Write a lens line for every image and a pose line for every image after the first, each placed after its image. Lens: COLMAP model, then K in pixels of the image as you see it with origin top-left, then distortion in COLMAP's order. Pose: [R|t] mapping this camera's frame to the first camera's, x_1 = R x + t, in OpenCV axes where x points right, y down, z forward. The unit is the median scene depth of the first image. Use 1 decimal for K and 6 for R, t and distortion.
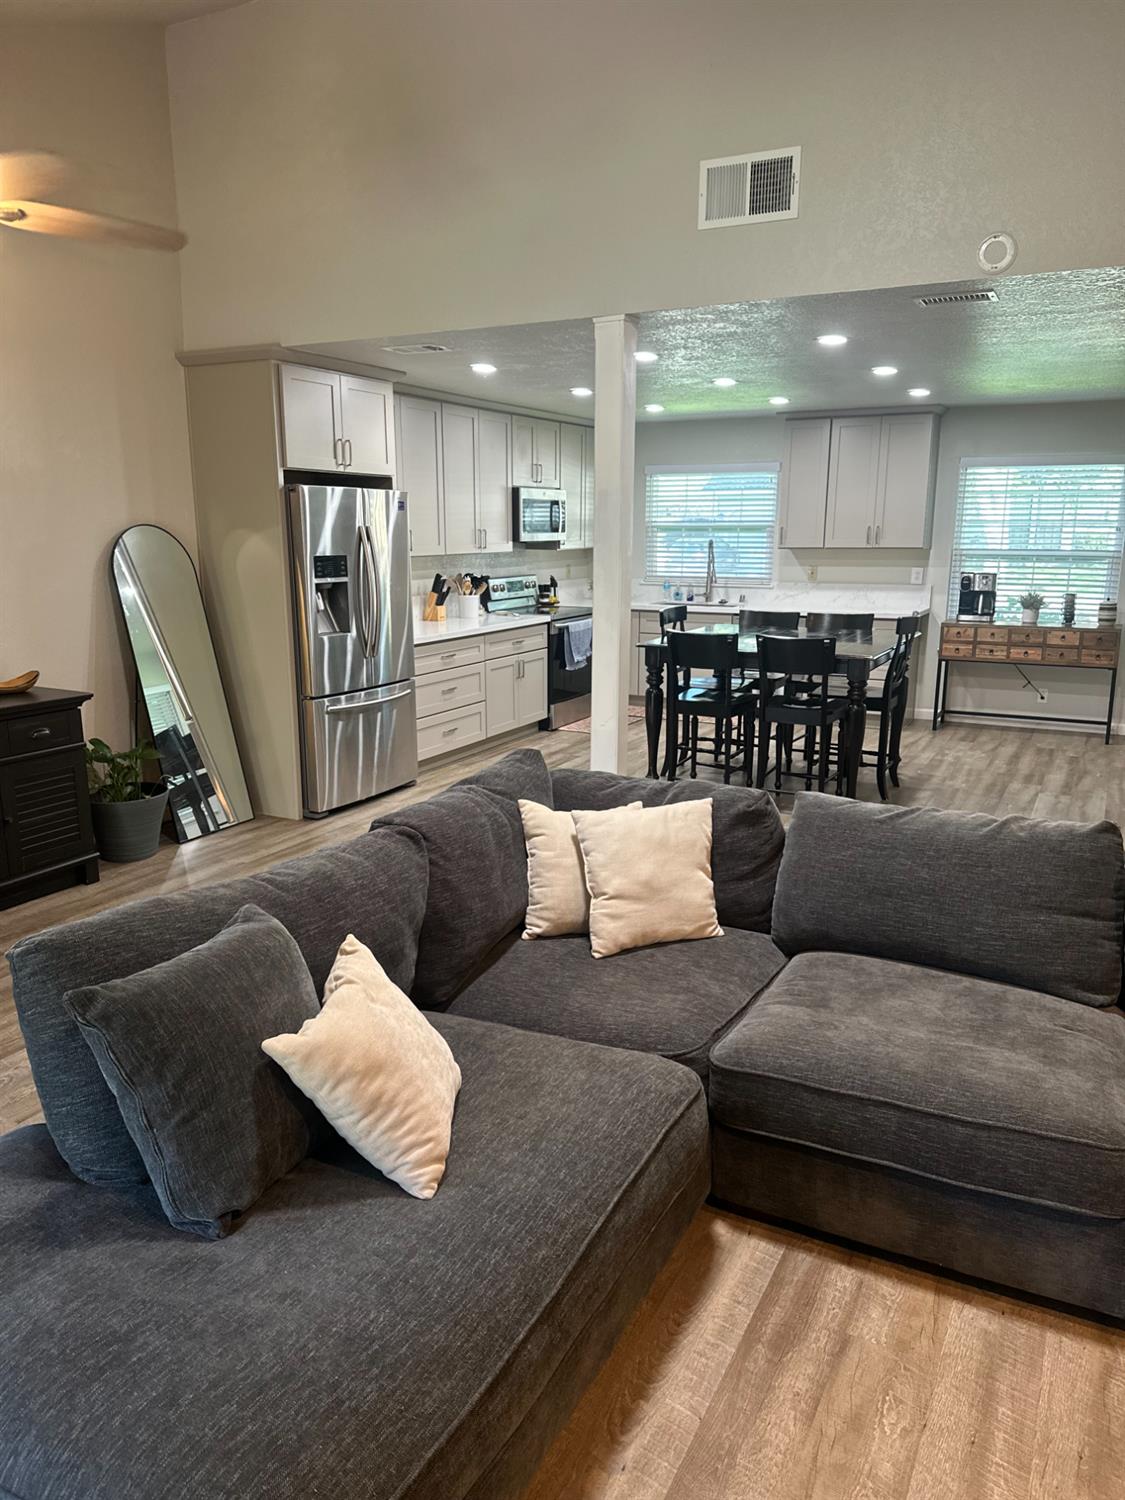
lens RADIAL K [[1040.3, 0, 574.2], [0, 1040.3, 755.4], [0, 0, 1]] dist [0.070153, -0.078698]
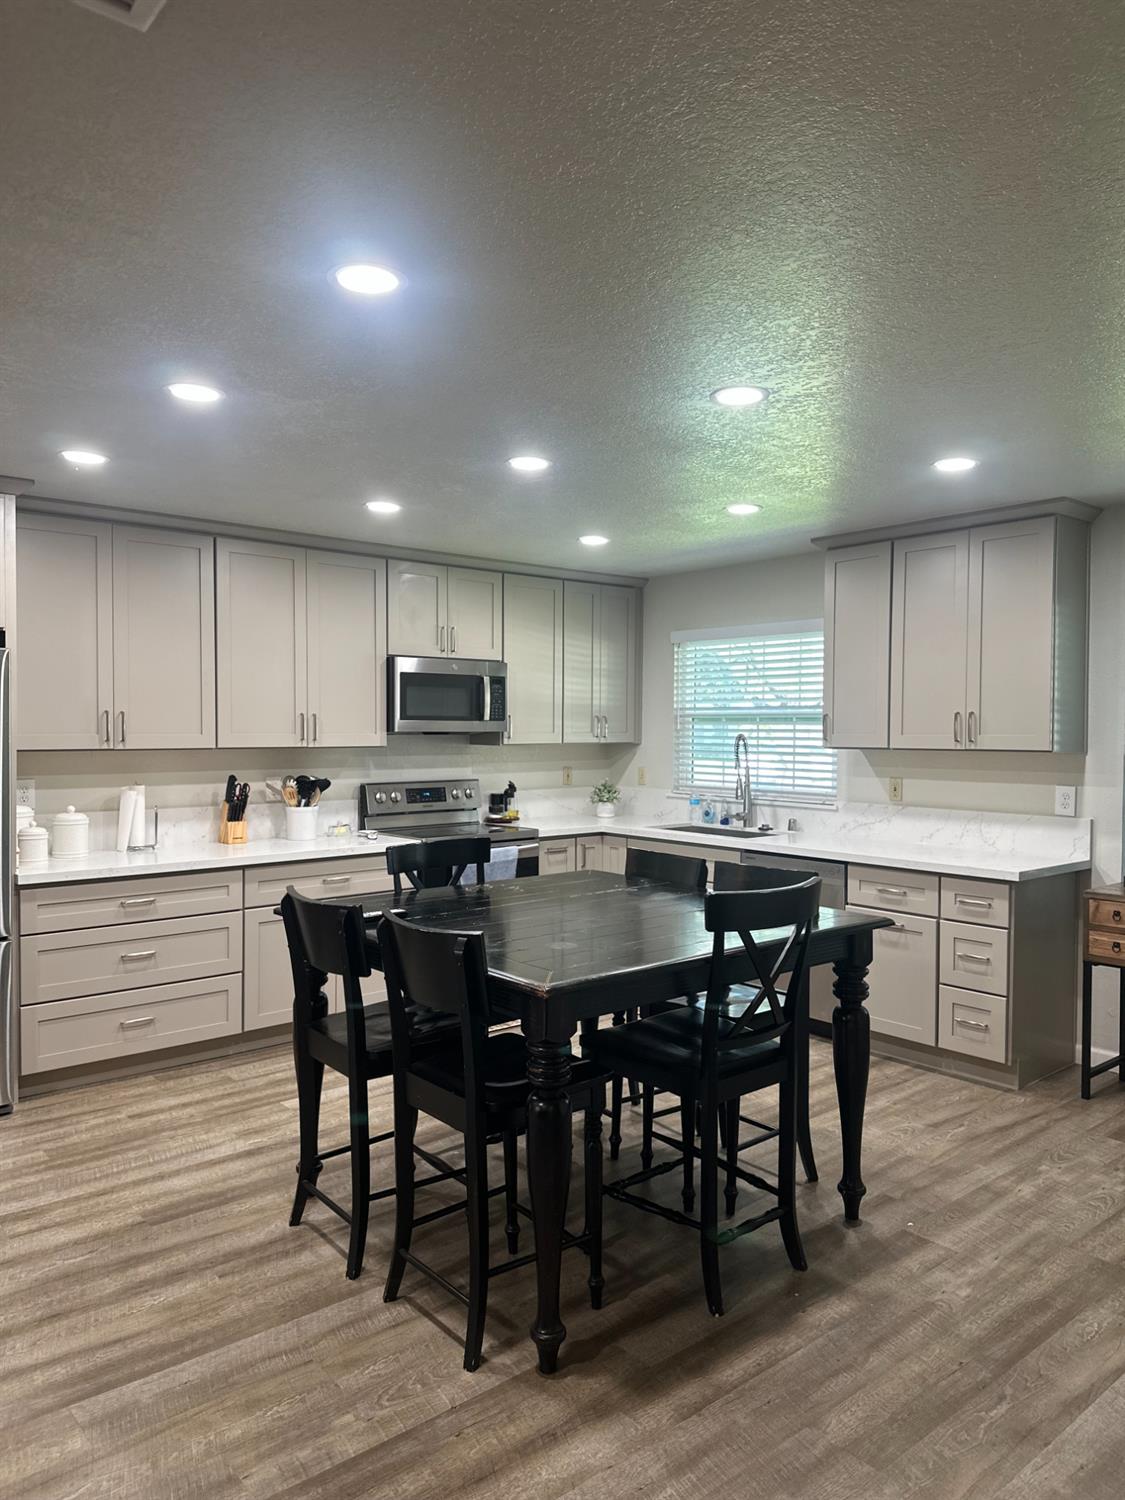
lens RADIAL K [[1040.3, 0, 574.2], [0, 1040.3, 755.4], [0, 0, 1]] dist [0.070153, -0.078698]
pose [[0.926462, 0.015668, -0.376062, 0.314316], [-0.086142, 0.981441, -0.171328, -0.081683], [0.366398, 0.191124, 0.910617, 0.416874]]
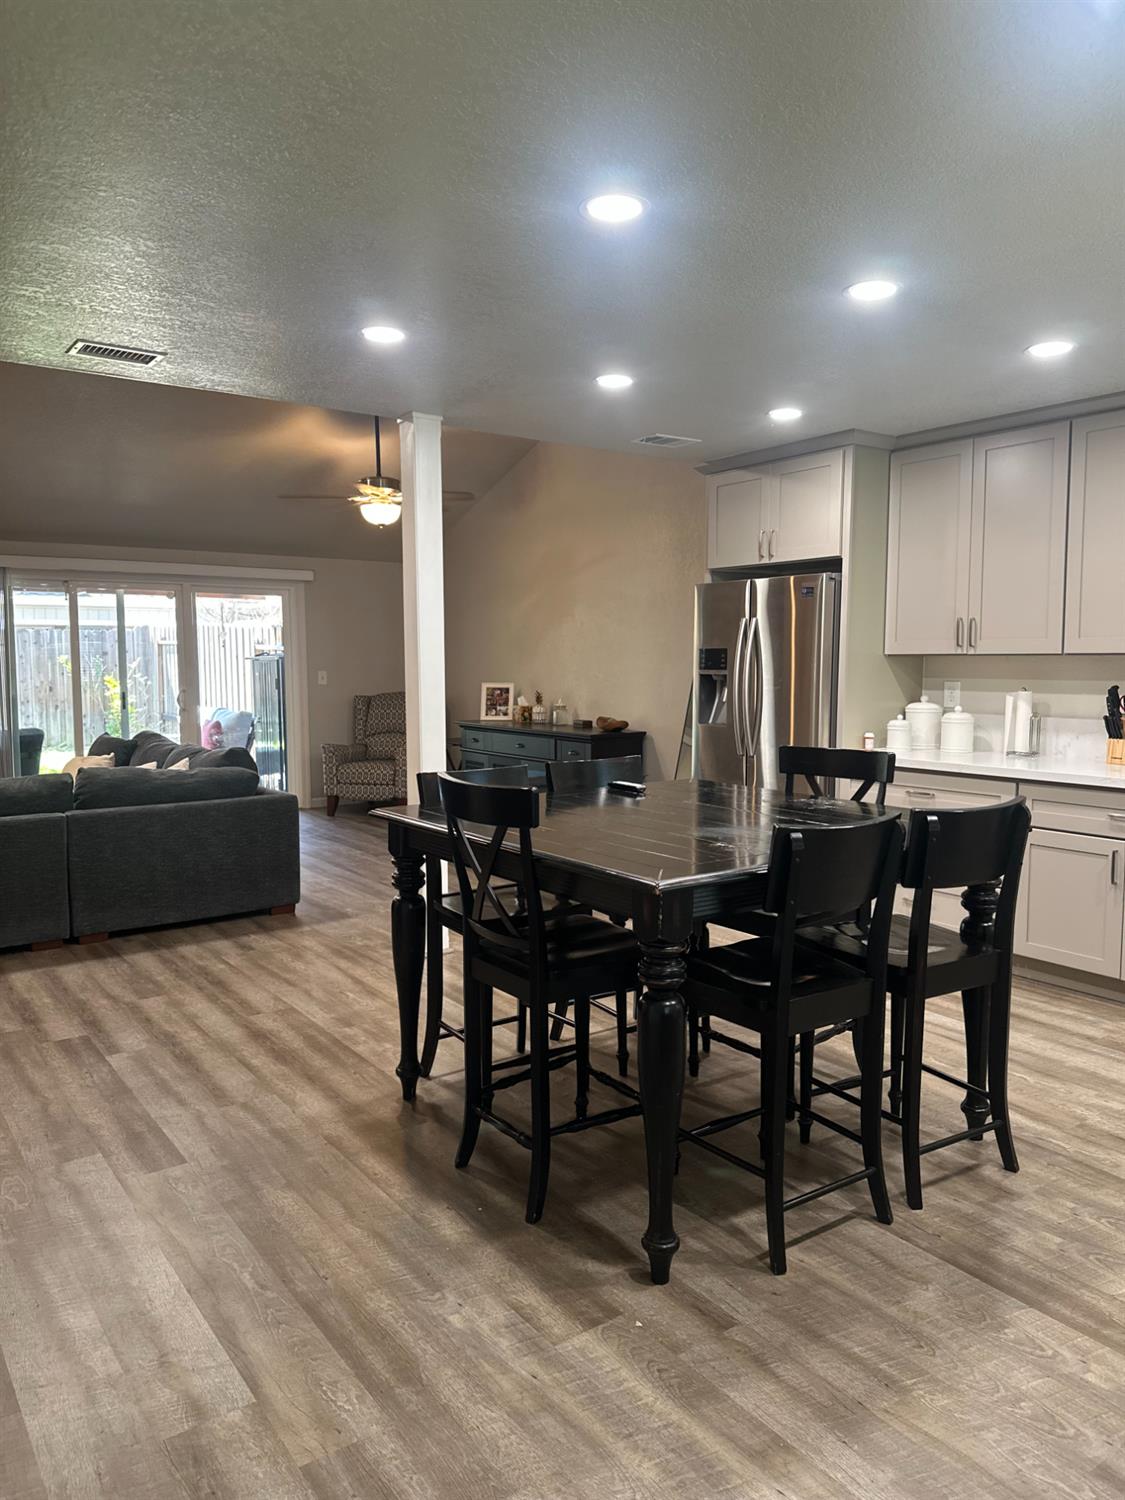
lens RADIAL K [[1040.3, 0, 574.2], [0, 1040.3, 755.4], [0, 0, 1]] dist [0.070153, -0.078698]
pose [[-0.431537, 0.094338, -0.897149, 0.531223], [-0.189994, 0.962704, 0.192620, -0.183689], [0.881860, 0.253576, -0.397519, 0.924295]]
